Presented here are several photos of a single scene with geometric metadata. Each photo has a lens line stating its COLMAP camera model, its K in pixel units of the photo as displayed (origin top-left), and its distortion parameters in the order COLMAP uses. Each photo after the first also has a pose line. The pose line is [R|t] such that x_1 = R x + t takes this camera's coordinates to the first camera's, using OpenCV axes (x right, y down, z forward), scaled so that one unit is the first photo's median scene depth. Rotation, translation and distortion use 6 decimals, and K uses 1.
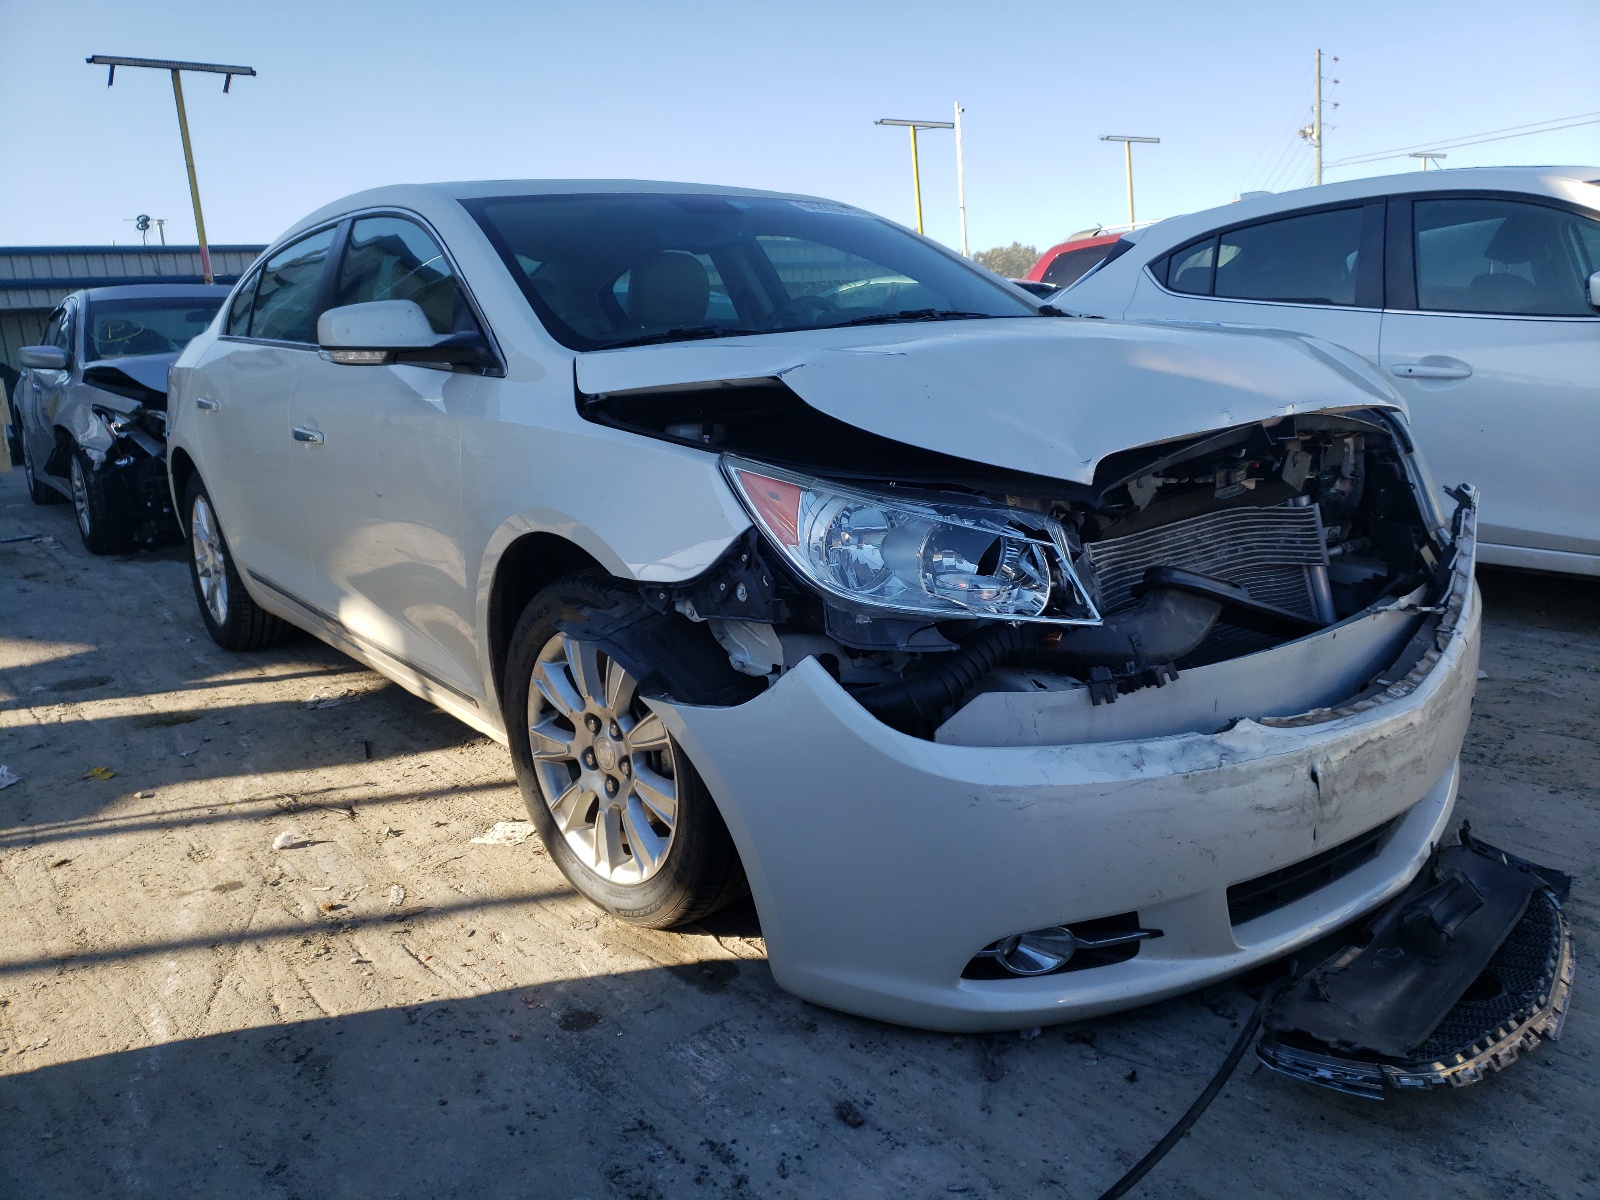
lens RADIAL K [[1252.3, 0, 800.0], [0, 1252.3, 600.0], [0, 0, 1]] dist [-0.033174, 0.051570]
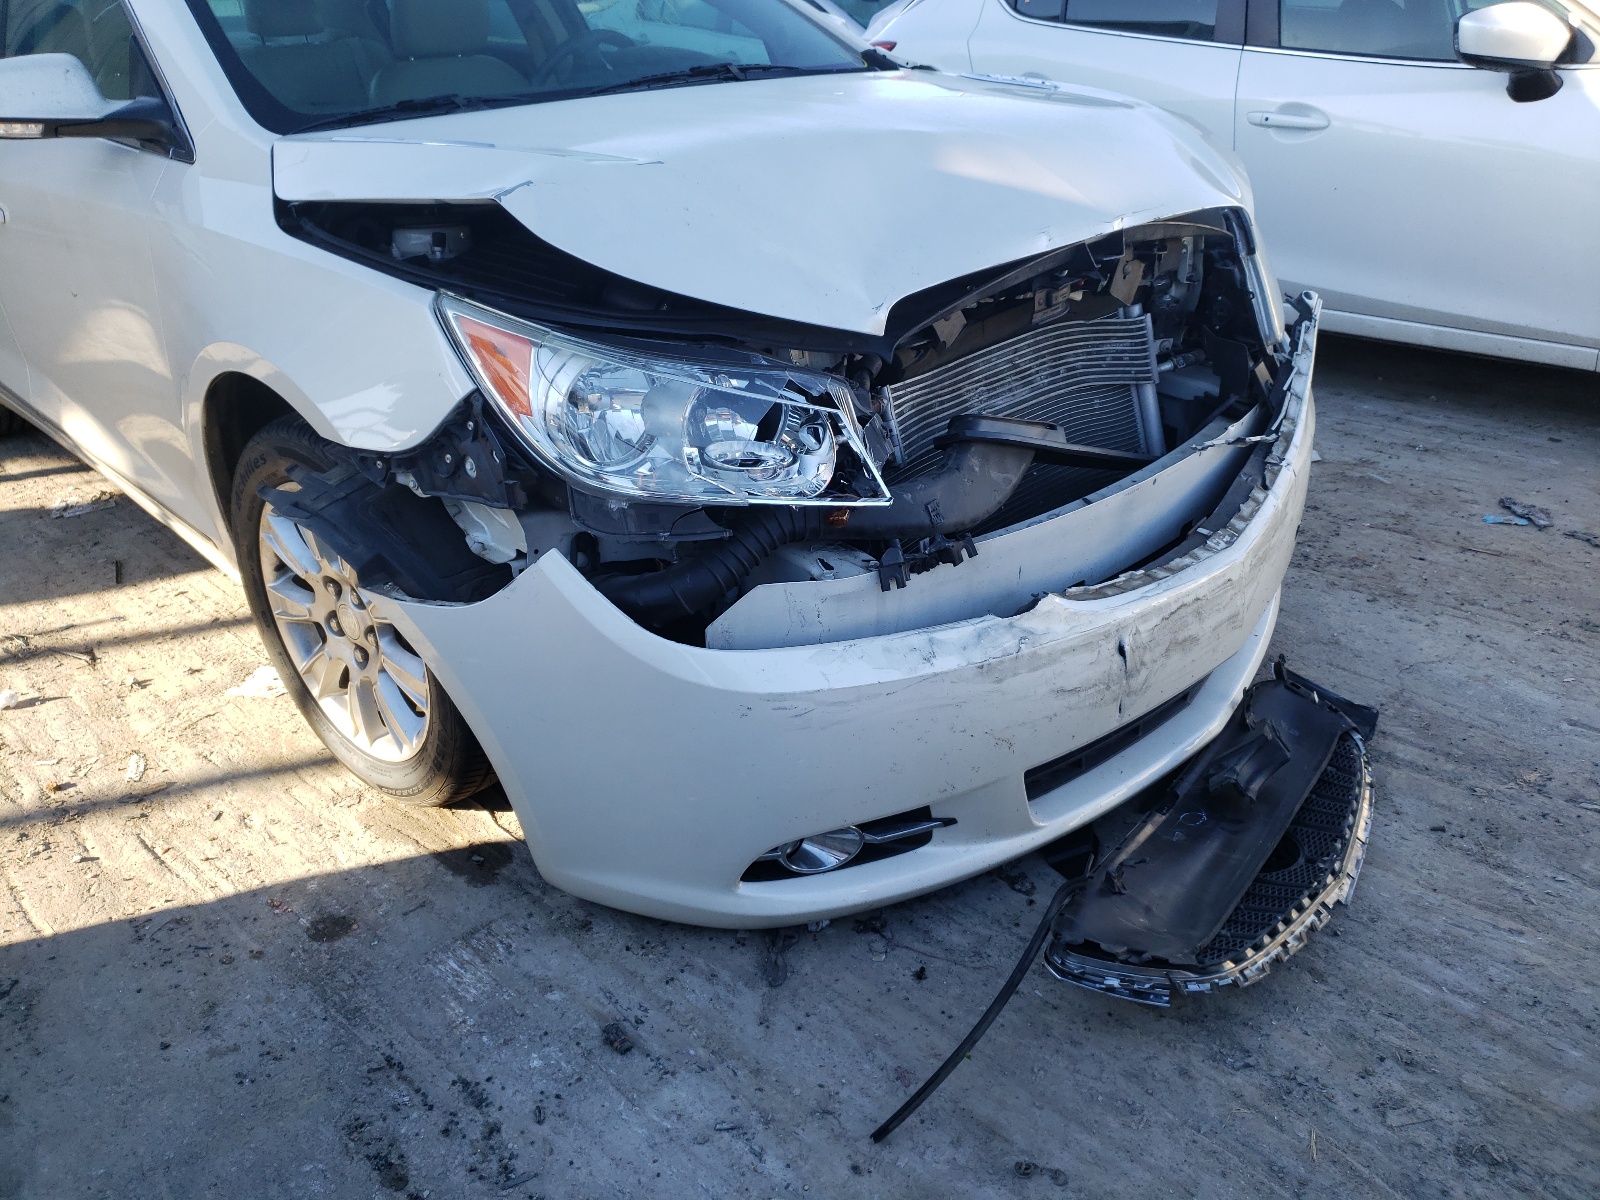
lens RADIAL K [[1261.4, 0, 800.0], [0, 1261.4, 600.0], [0, 0, 1]] dist [-0.002247, 0.000770]
pose [[0.993604, -0.033860, 0.107727, 0.072662], [0.009943, 0.976514, 0.215223, -0.090748], [-0.112484, -0.212775, 0.970605, 0.124083]]
